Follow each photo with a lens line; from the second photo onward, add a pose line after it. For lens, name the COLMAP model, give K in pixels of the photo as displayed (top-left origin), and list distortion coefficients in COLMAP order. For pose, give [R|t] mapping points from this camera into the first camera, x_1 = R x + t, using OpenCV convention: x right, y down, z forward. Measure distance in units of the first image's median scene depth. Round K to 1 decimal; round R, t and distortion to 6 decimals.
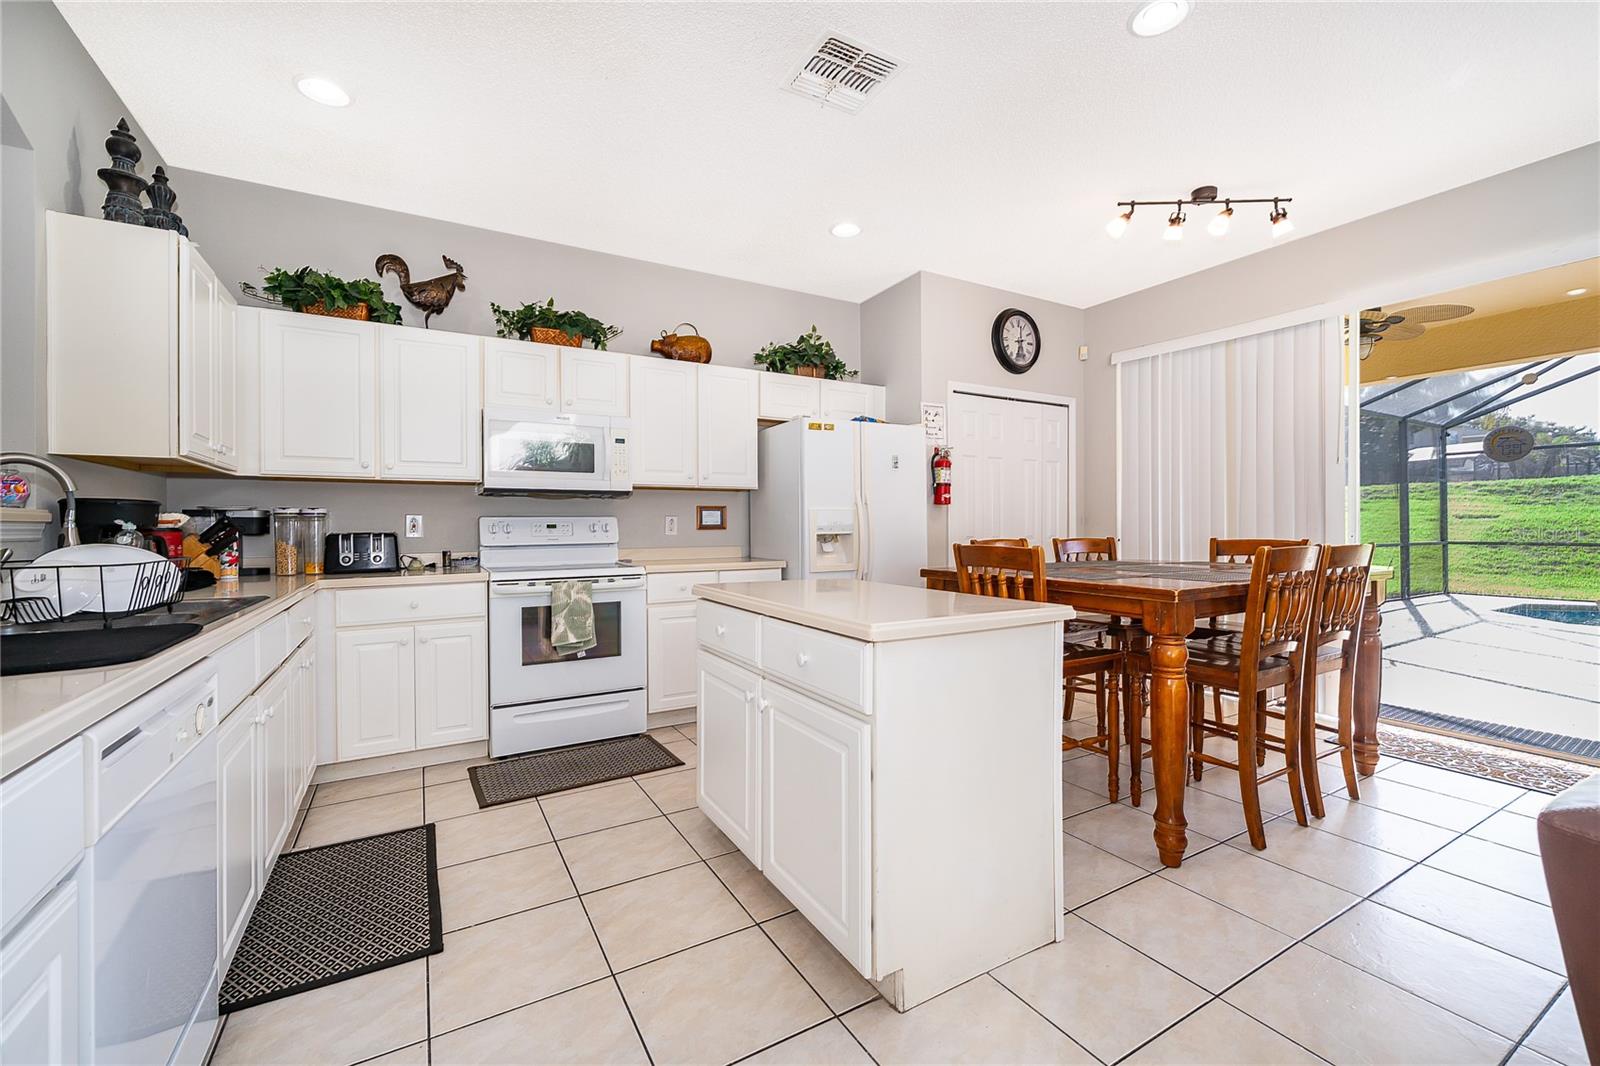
lens RADIAL K [[654.9, 0, 794.8], [0, 654.9, 532.2], [0, 0, 1]] dist [-0.000410, 0.000009]
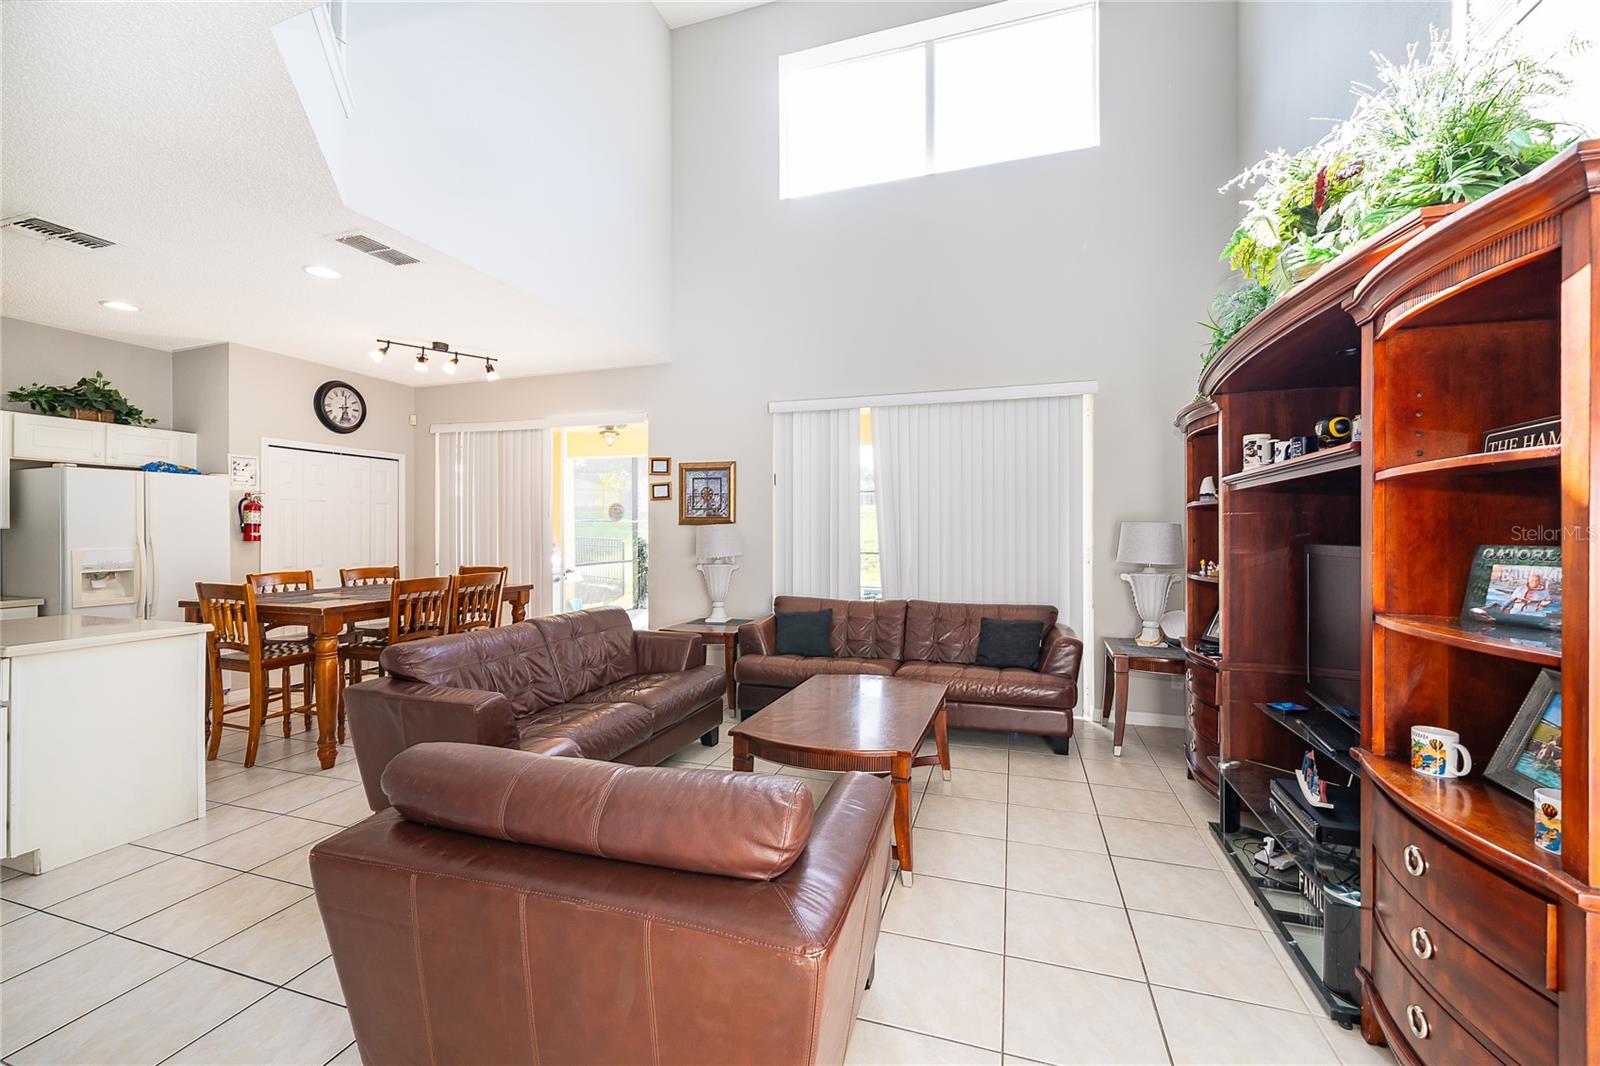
lens RADIAL K [[651.4, 0, 794.4], [0, 651.4, 527.2], [0, 0, 1]] dist [-0.001252, 0.000274]
pose [[0.744055, 0.006019, 0.668092, 0.178255], [0.005511, 0.999870, -0.015145, -0.047195], [-0.668096, 0.014951, 0.743925, -0.568288]]
